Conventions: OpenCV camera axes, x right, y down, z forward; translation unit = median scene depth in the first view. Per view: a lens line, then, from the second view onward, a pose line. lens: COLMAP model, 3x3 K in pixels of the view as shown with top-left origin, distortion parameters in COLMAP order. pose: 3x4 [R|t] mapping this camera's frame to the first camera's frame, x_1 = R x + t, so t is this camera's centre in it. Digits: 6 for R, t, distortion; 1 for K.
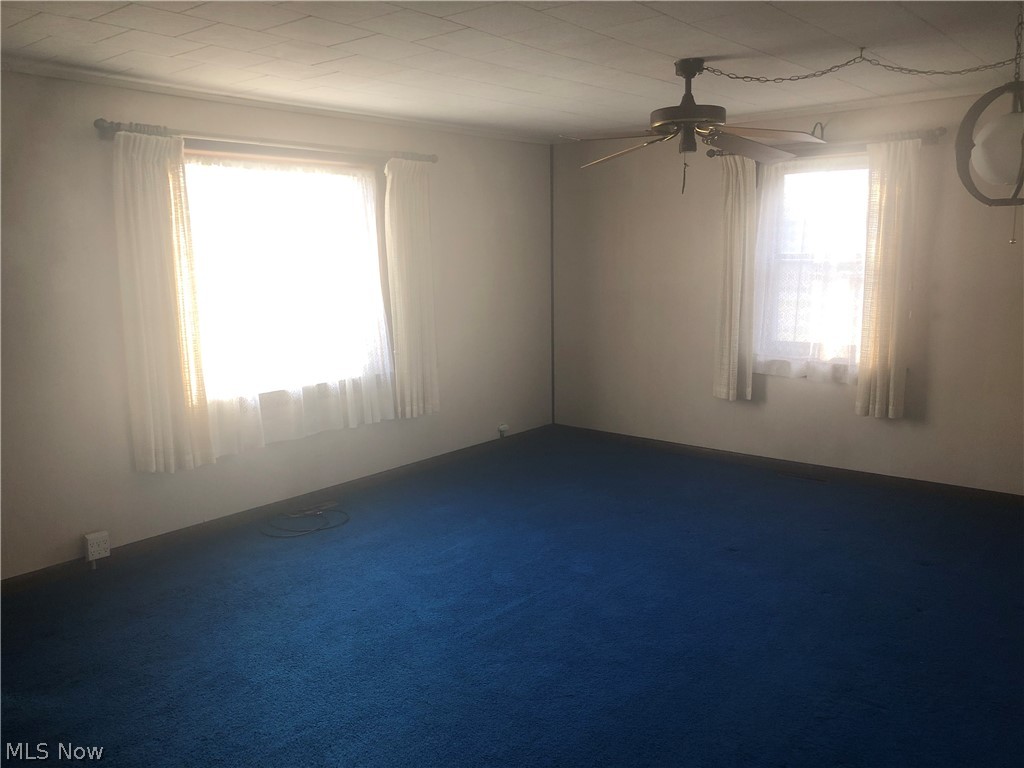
lens RADIAL K [[836.3, 0, 512.0], [0, 836.3, 384.0], [0, 0, 1]] dist [0.028093, -0.010283]
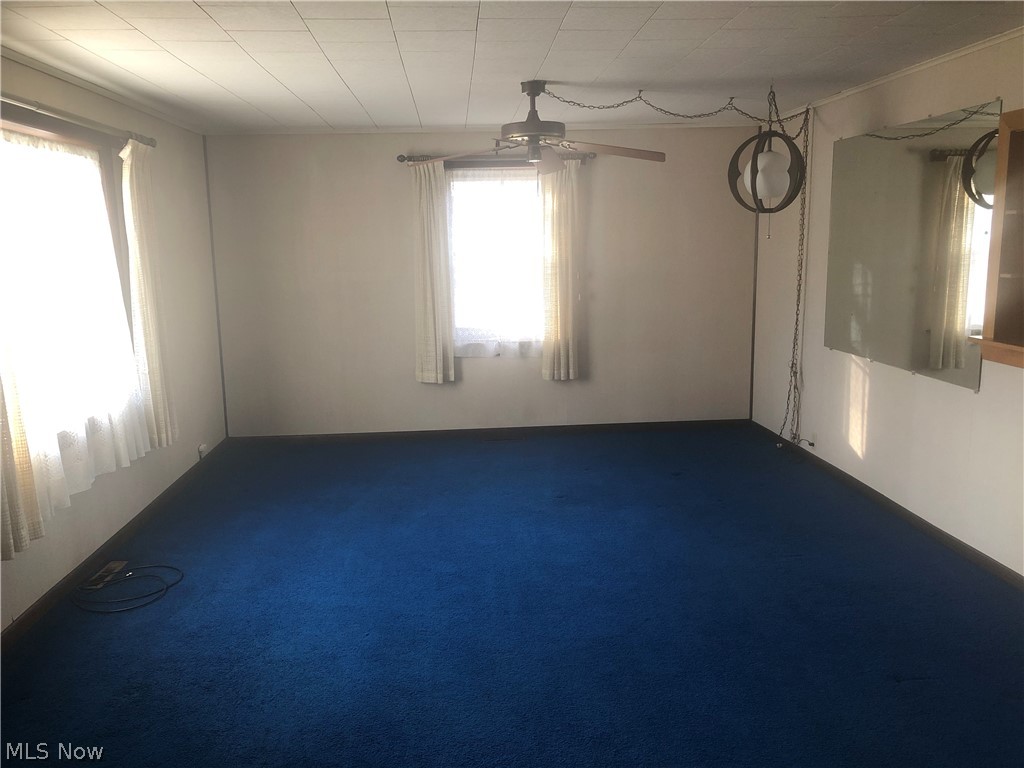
lens RADIAL K [[836.3, 0, 512.0], [0, 836.3, 384.0], [0, 0, 1]] dist [0.028093, -0.010283]
pose [[0.721919, -0.117719, 0.681890, -0.455414], [0.122081, 0.991633, 0.041944, -0.015639], [-0.681123, 0.052966, 0.730251, 0.136263]]
